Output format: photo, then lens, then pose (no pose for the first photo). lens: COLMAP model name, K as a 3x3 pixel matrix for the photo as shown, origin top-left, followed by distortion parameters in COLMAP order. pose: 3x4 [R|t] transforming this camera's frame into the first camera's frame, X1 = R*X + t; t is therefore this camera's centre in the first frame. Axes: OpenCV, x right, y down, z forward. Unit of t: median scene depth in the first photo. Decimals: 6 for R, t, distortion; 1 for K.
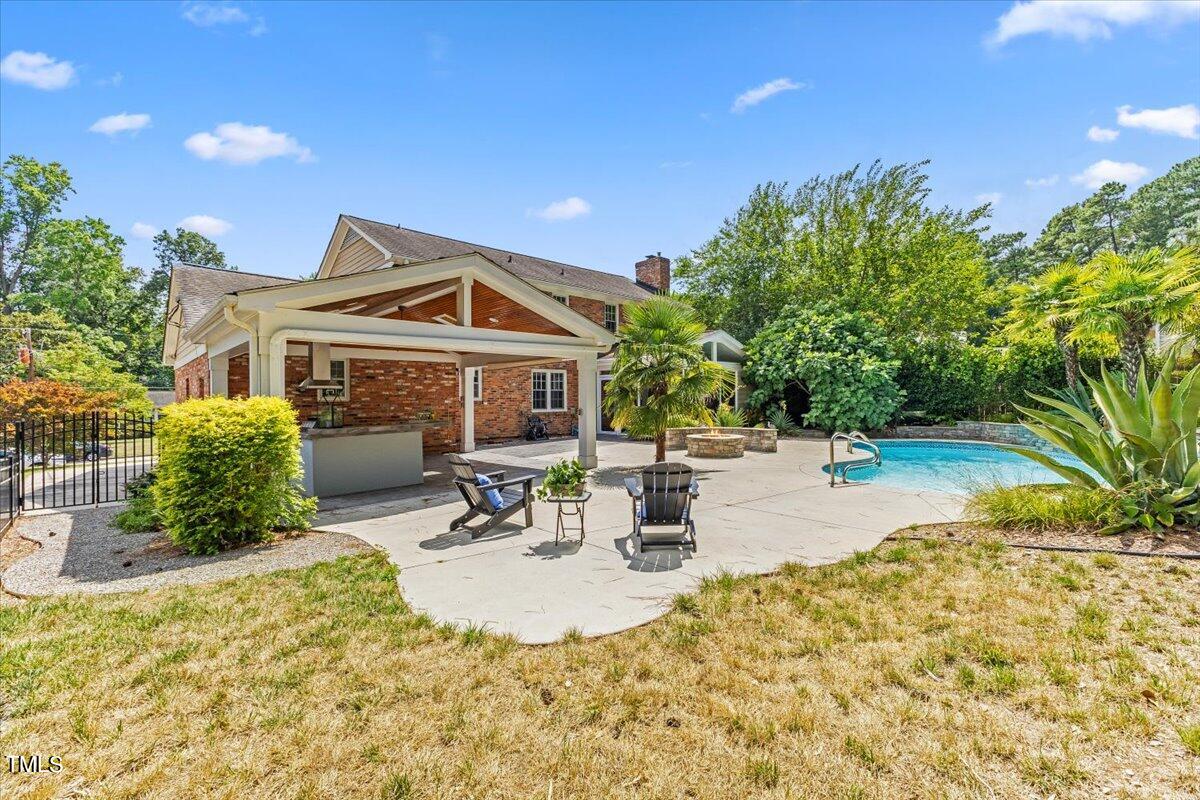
lens RADIAL K [[517.7, 0, 602.0], [0, 517.7, 397.0], [0, 0, 1]] dist [0.012734, -0.000005]
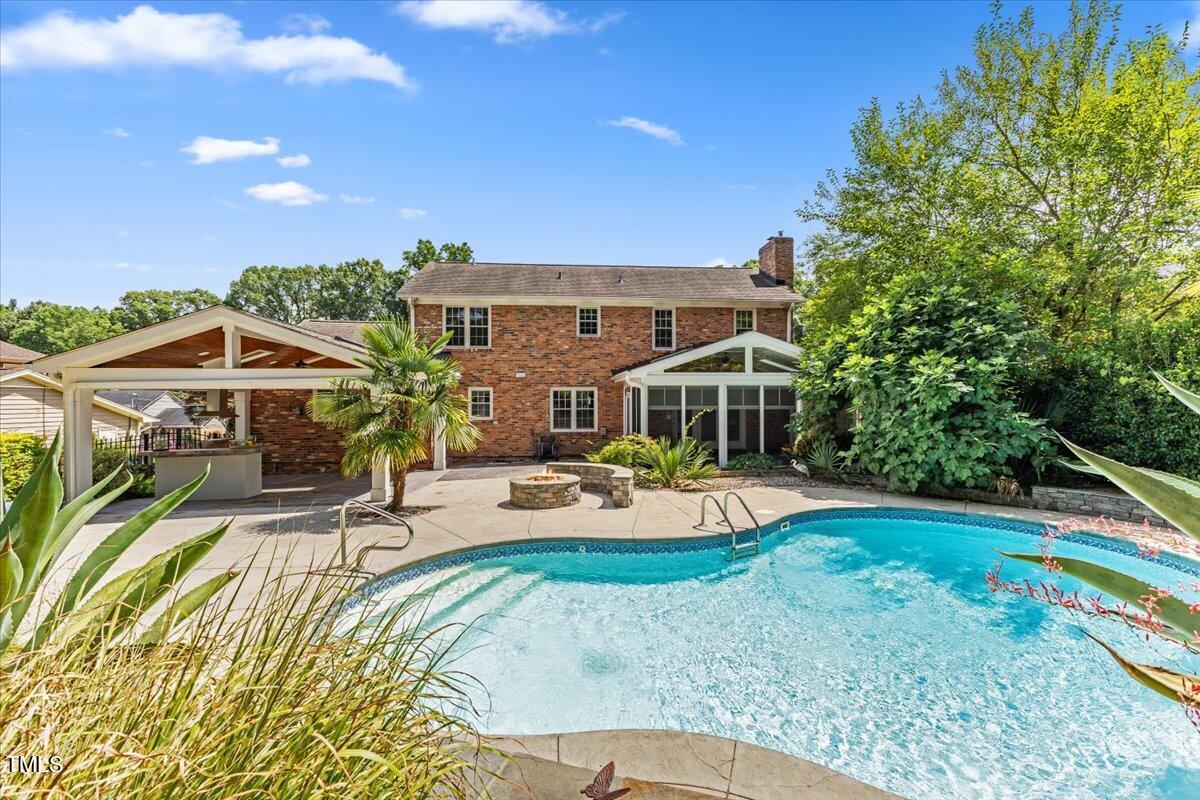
lens RADIAL K [[517.7, 0, 602.0], [0, 517.7, 397.0], [0, 0, 1]] dist [0.012734, -0.000005]
pose [[0.786327, -0.001948, -0.617808, 0.527943], [-0.000113, 0.999995, -0.003297, -0.032309], [0.617811, 0.002662, 0.786322, 0.285878]]
